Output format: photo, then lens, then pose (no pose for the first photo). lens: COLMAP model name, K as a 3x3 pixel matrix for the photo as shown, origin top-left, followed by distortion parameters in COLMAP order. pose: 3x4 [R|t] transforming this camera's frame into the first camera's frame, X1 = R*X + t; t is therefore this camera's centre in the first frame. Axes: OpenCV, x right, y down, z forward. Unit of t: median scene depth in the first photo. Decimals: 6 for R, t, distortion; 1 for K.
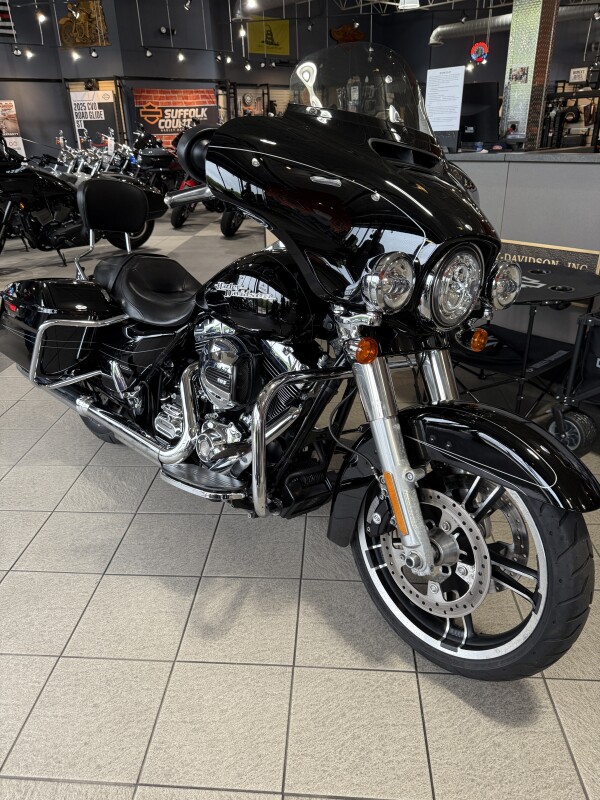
lens RADIAL K [[565.8, 0, 300.0], [0, 565.8, 400.0], [0, 0, 1]] dist [-0.003809, -0.007007]
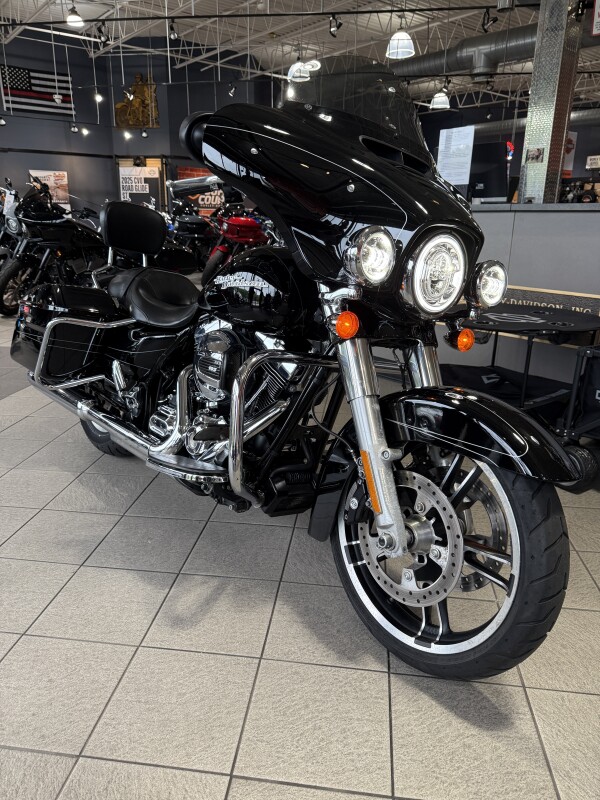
lens RADIAL K [[566.6, 0, 306.0], [0, 566.6, 402.2], [0, 0, 1]] dist [-0.005029, -0.008715]
pose [[0.997992, 0.054280, -0.032657, 0.064666], [-0.058039, 0.990068, -0.128048, 0.142673], [0.025382, 0.129686, 0.991230, -0.002147]]
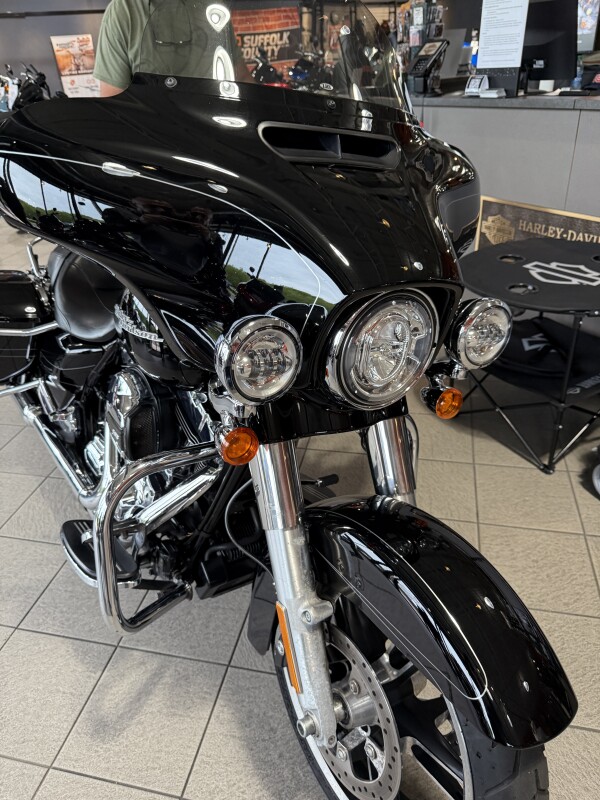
lens RADIAL K [[578.3, 0, 296.8], [0, 578.3, 404.9], [0, 0, 1]] dist [-0.028289, 0.000399]
pose [[0.987254, 0.051818, -0.150479, 0.219494], [-0.035533, 0.993411, 0.108963, -0.164766], [0.155134, -0.102227, 0.982590, 0.247815]]
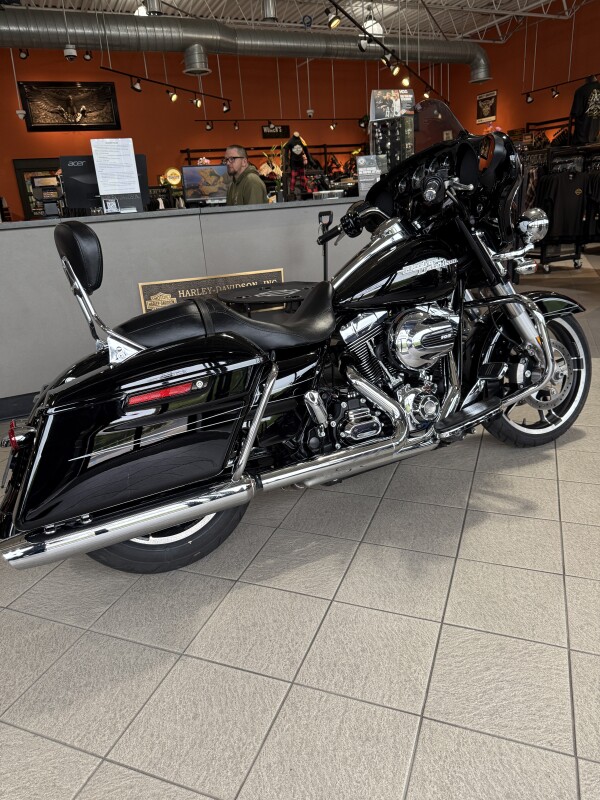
lens RADIAL K [[566.6, 0, 306.0], [0, 566.6, 402.2], [0, 0, 1]] dist [-0.005029, -0.008715]
pose [[0.292009, -0.300016, 0.908142, -1.373876], [0.460777, 0.876196, 0.141301, -0.217454], [-0.838102, 0.377189, 0.394098, 0.791107]]
